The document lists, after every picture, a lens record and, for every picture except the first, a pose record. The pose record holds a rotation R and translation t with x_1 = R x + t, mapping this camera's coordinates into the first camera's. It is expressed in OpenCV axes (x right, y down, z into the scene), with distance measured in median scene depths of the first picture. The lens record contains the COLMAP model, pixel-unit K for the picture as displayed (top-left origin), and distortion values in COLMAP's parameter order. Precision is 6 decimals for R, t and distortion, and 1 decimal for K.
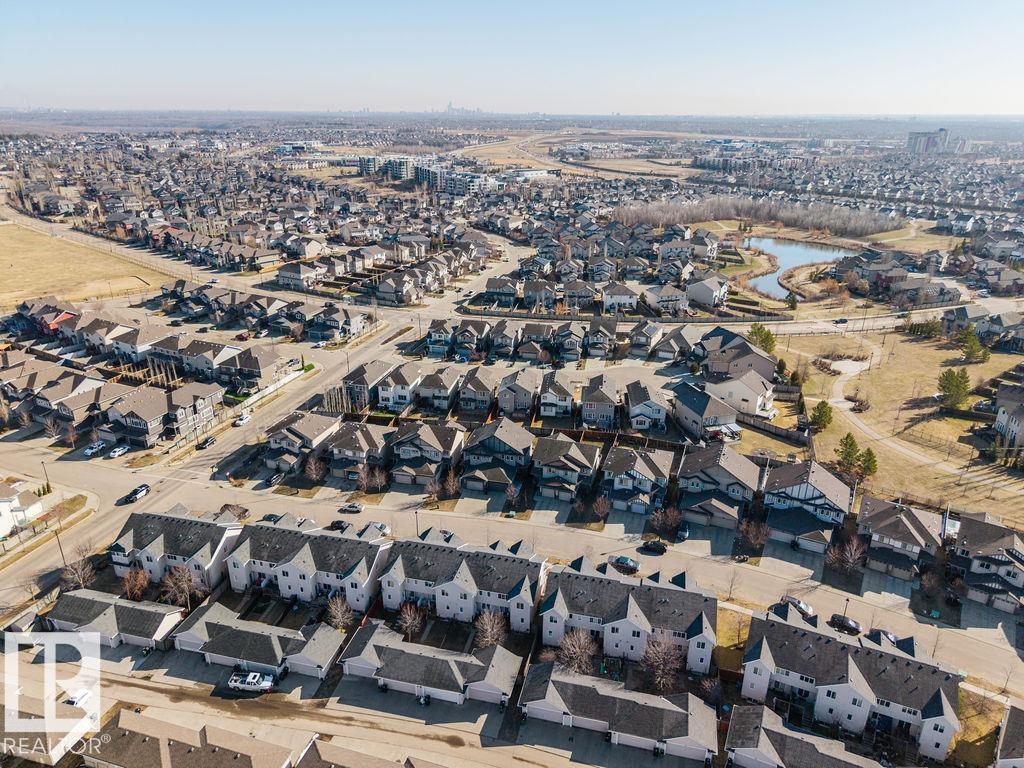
lens RADIAL K [[680.4, 0, 512.0], [0, 680.4, 384.0], [0, 0, 1]] dist [0.006502, -0.006326]
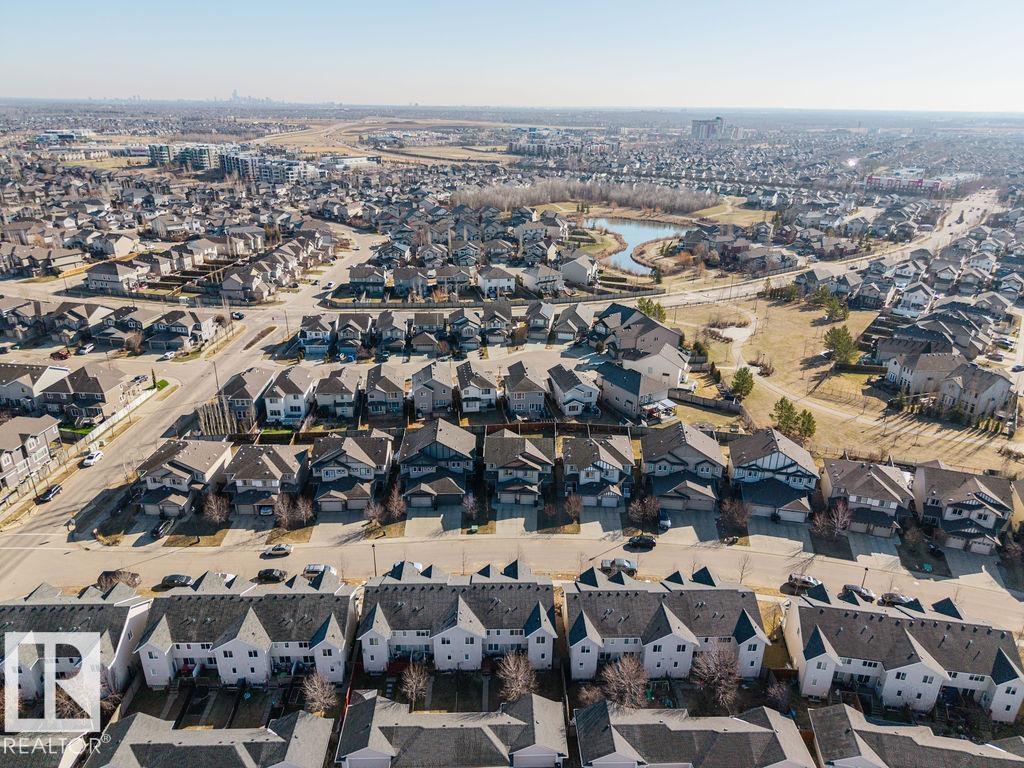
lens RADIAL K [[680.4, 0, 512.0], [0, 680.4, 384.0], [0, 0, 1]] dist [0.006502, -0.006326]
pose [[0.963127, -0.095392, 0.251569, -0.111976], [0.092234, 0.995440, 0.024341, -0.006460], [-0.252744, -0.000240, 0.967533, 0.108505]]
